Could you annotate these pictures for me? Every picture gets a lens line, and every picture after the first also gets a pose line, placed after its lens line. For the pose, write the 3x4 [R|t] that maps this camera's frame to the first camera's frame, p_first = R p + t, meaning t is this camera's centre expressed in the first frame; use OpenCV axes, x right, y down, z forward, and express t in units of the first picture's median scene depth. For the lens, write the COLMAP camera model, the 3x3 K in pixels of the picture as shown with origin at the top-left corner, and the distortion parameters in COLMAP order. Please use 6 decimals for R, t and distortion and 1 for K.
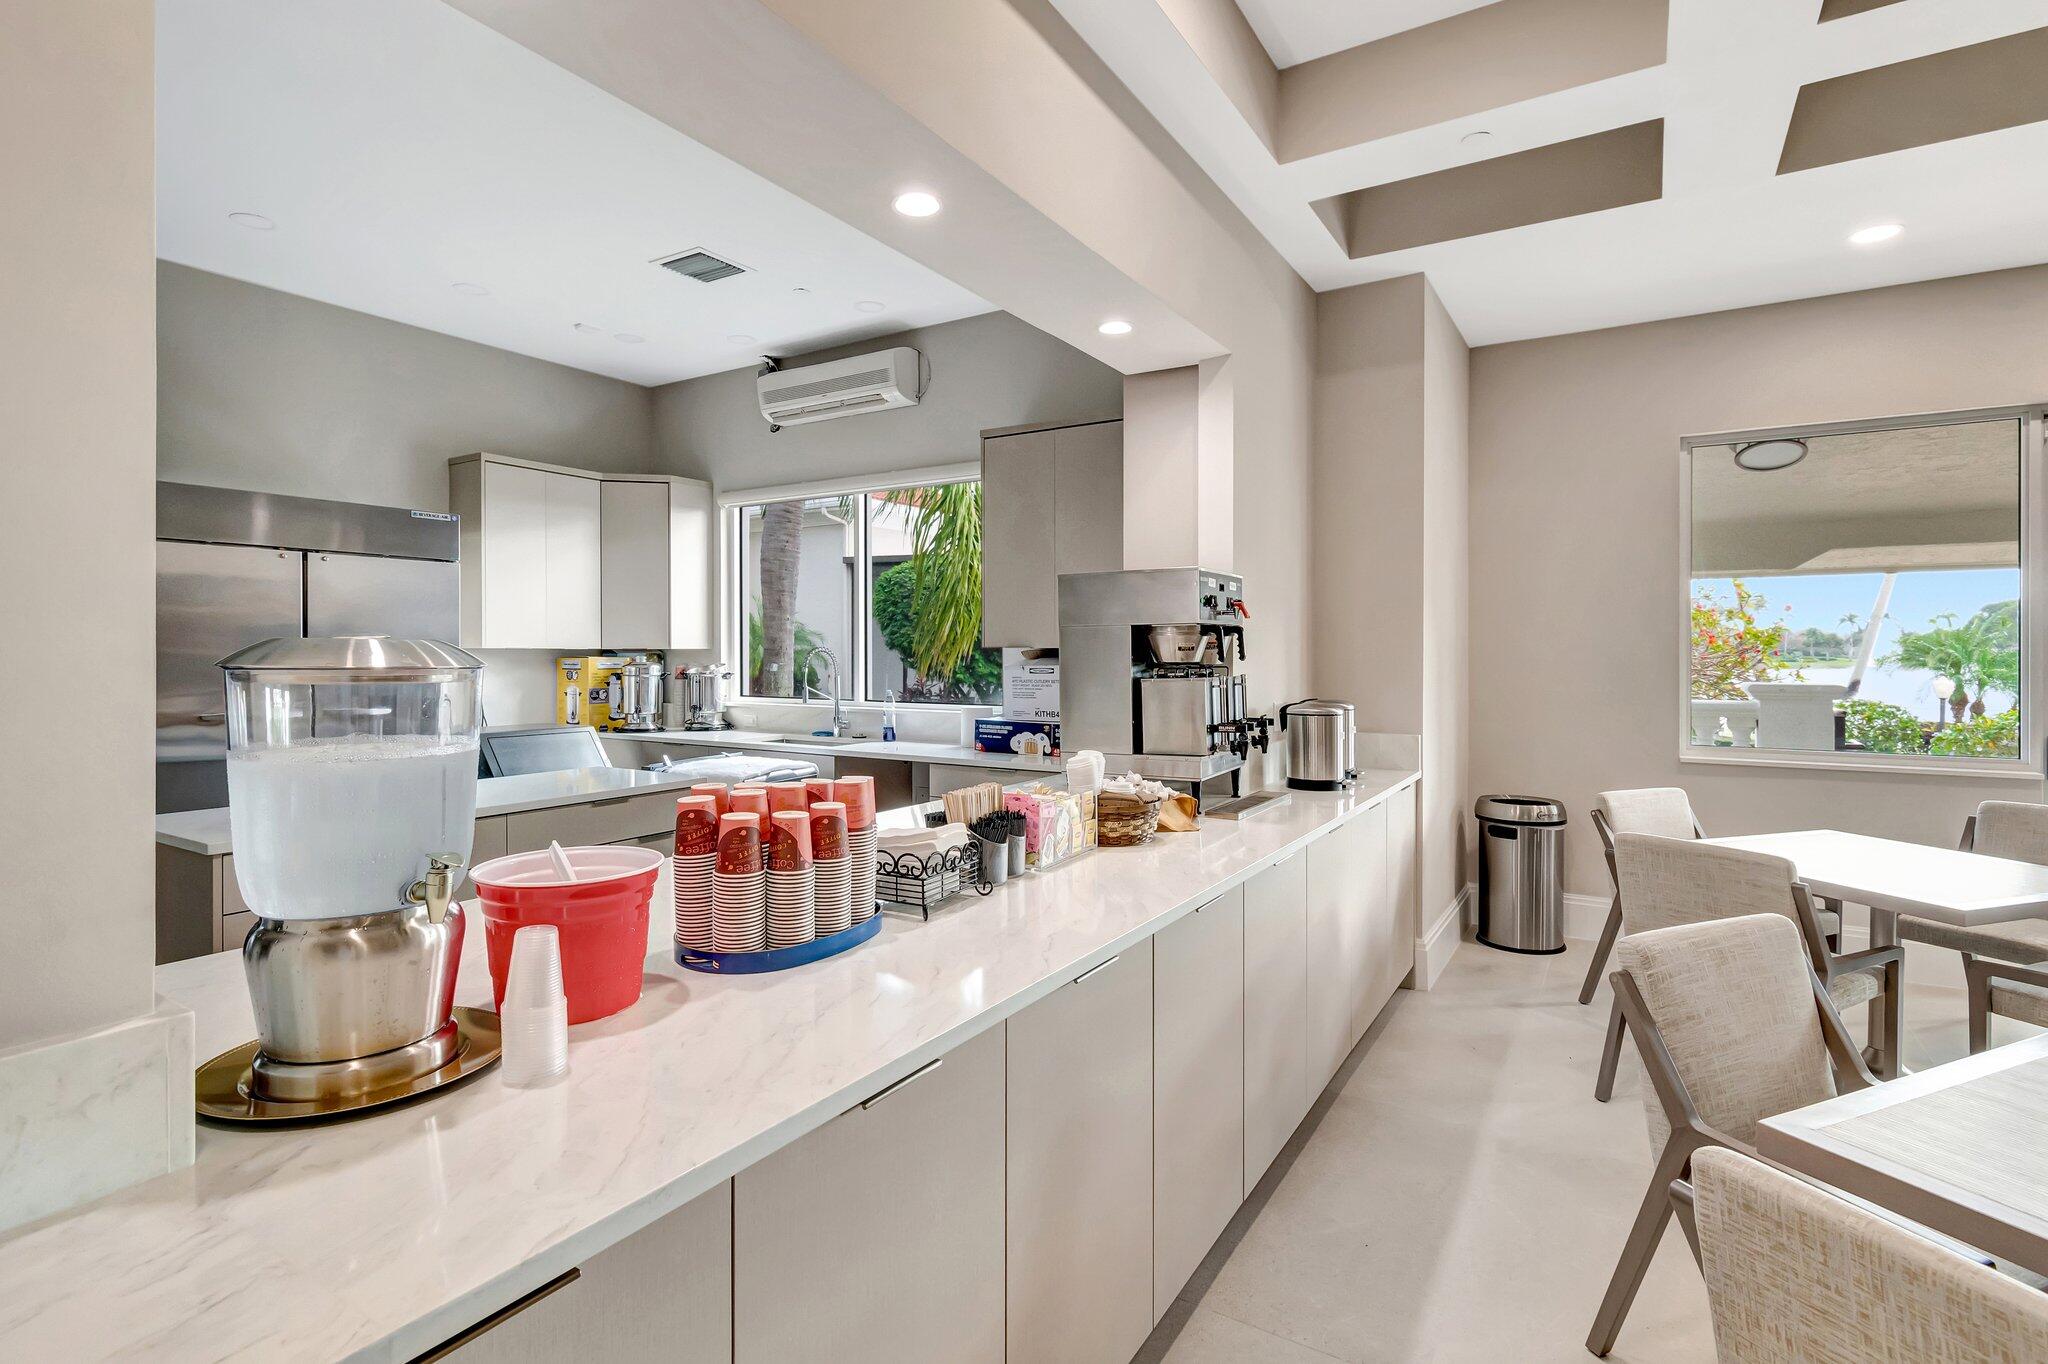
lens RADIAL K [[984.3, 0, 1019.6], [0, 984.3, 667.3], [0, 0, 1]] dist [-0.002034, -0.000081]
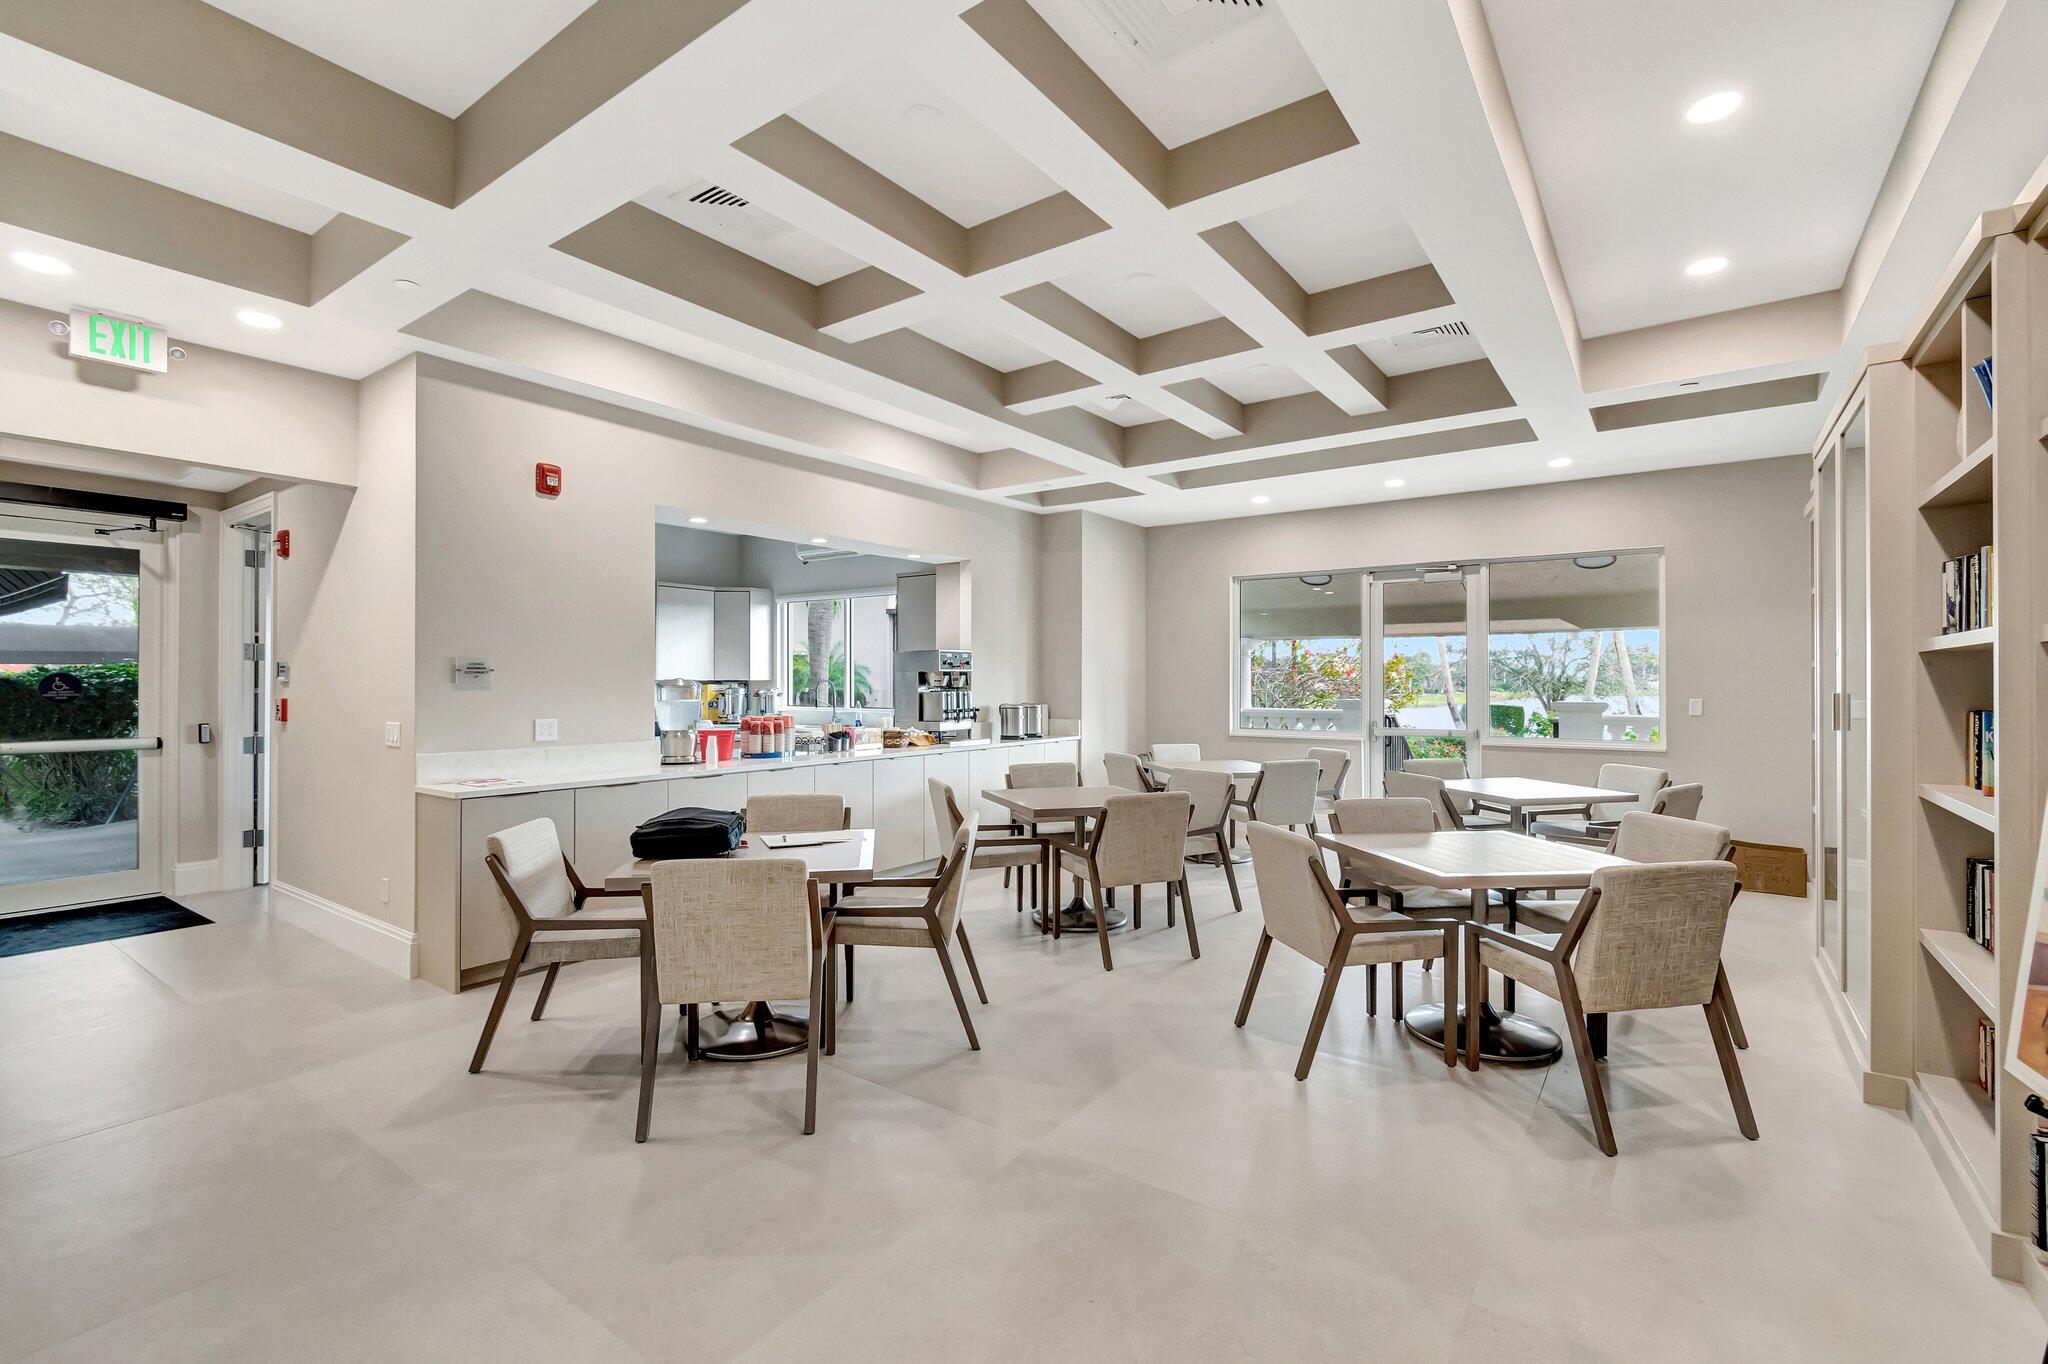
lens RADIAL K [[920.7, 0, 1026.9], [0, 920.7, 684.4], [0, 0, 1]] dist [0.002453, -0.000026]
pose [[0.998039, -0.000975, -0.062588, 0.291562], [0.000293, 0.999940, -0.010905, 0.009009], [0.062595, 0.010865, 0.997980, -0.745017]]
